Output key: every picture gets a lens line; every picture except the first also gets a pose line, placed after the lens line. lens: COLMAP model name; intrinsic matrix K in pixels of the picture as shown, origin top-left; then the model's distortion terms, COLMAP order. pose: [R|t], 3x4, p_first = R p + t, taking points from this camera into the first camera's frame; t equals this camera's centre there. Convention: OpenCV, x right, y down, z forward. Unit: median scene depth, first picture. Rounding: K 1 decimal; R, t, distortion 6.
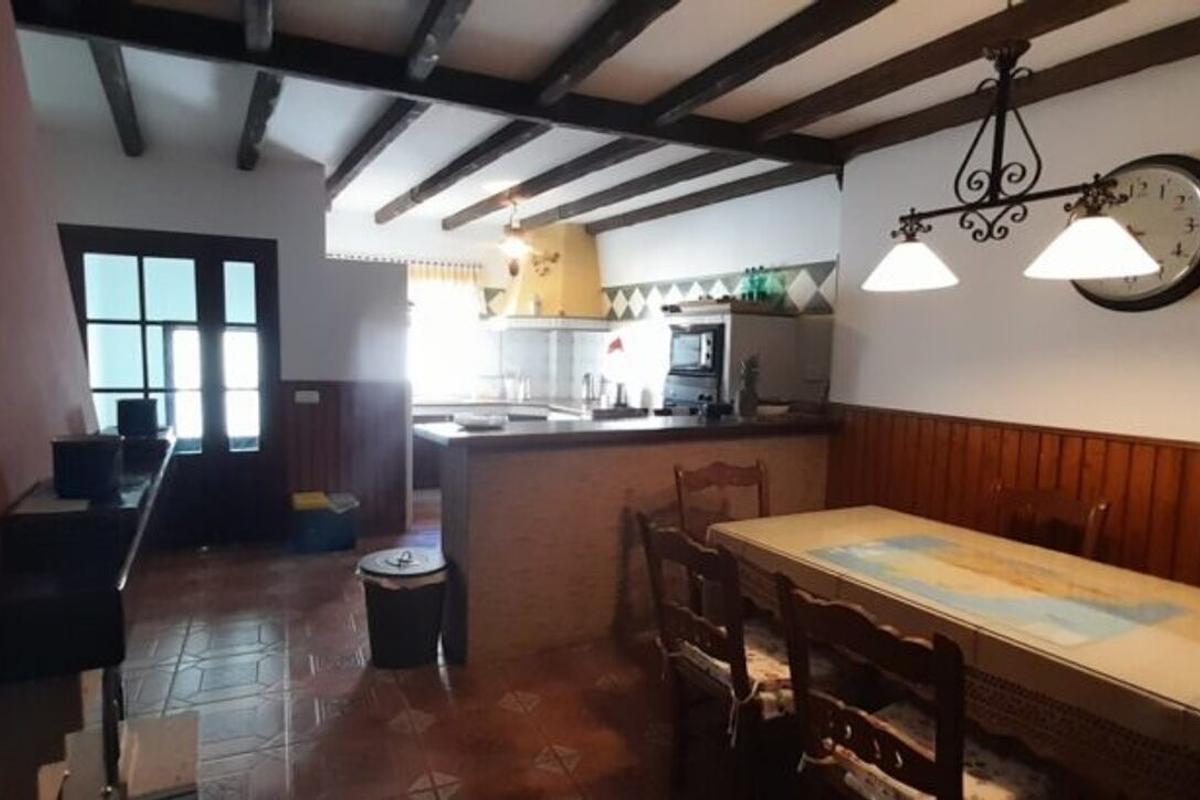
lens RADIAL K [[689.0, 0, 595.7], [0, 689.0, 404.6], [0, 0, 1]] dist [-0.002435, -0.001635]
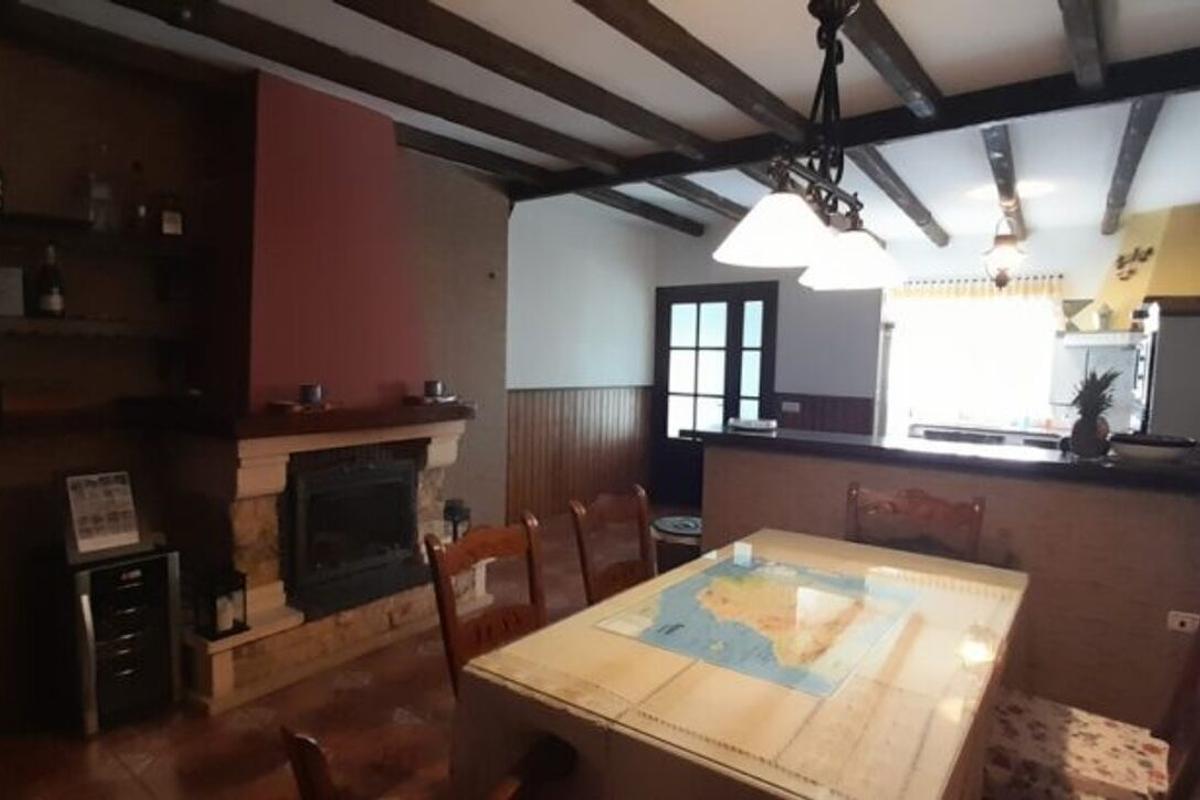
lens RADIAL K [[689.0, 0, 597.4], [0, 689.0, 403.4], [0, 0, 1]] dist [-0.002435, -0.001635]
pose [[0.446663, 0.048098, -0.893408, 0.366515], [-0.087622, 0.996105, 0.009820, 0.000164], [0.890401, 0.073896, 0.449138, 0.113377]]
